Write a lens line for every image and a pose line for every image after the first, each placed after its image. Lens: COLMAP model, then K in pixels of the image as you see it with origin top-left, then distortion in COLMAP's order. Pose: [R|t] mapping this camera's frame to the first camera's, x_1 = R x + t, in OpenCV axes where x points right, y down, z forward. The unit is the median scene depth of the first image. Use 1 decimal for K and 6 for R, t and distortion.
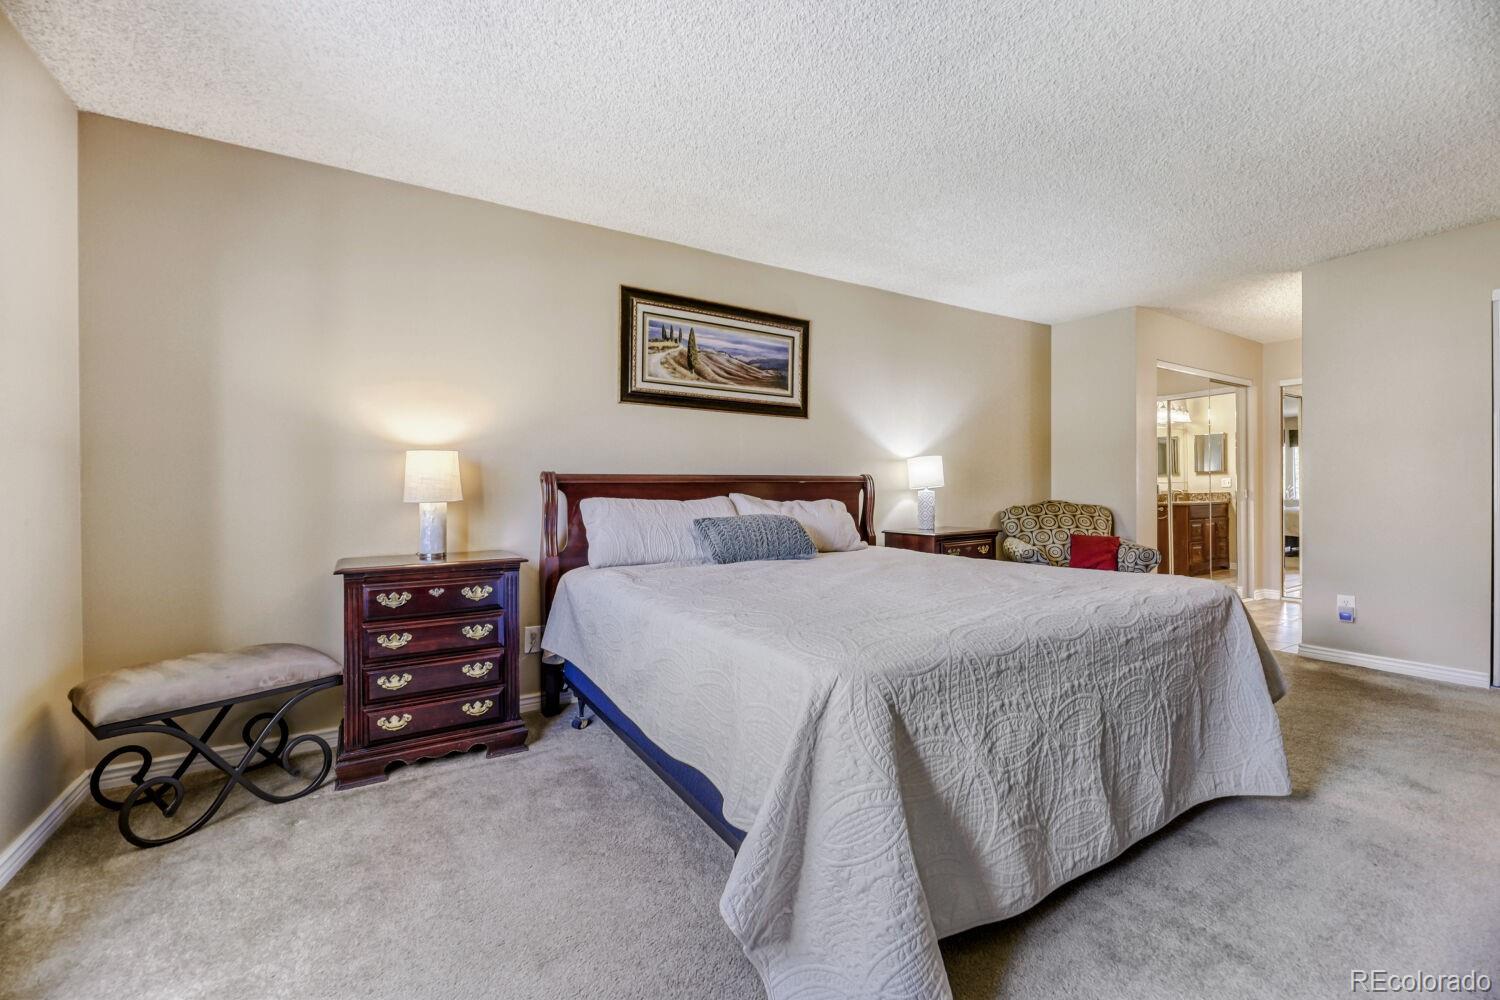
lens RADIAL K [[619.7, 0, 752.2], [0, 619.7, 494.3], [0, 0, 1]] dist [-0.000720, -0.000037]
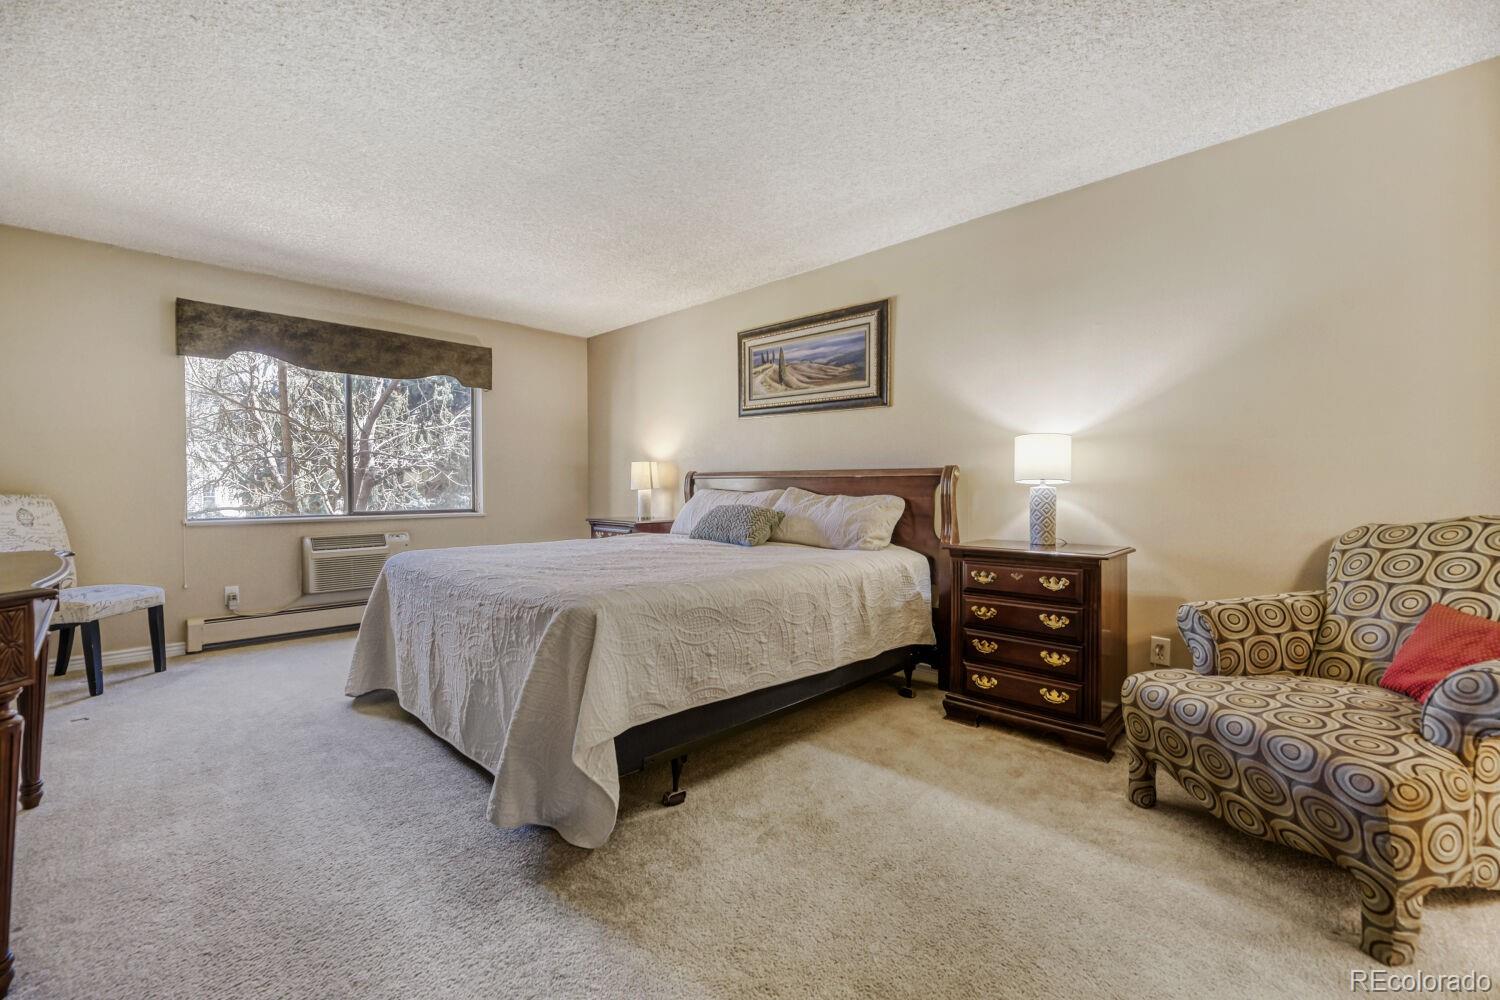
lens RADIAL K [[619.7, 0, 752.2], [0, 619.7, 494.3], [0, 0, 1]] dist [-0.000720, -0.000037]
pose [[0.260966, 0.017693, -0.965186, 0.952499], [-0.004090, 0.999843, 0.017222, -0.008691], [0.965339, -0.000546, 0.260998, 0.593060]]
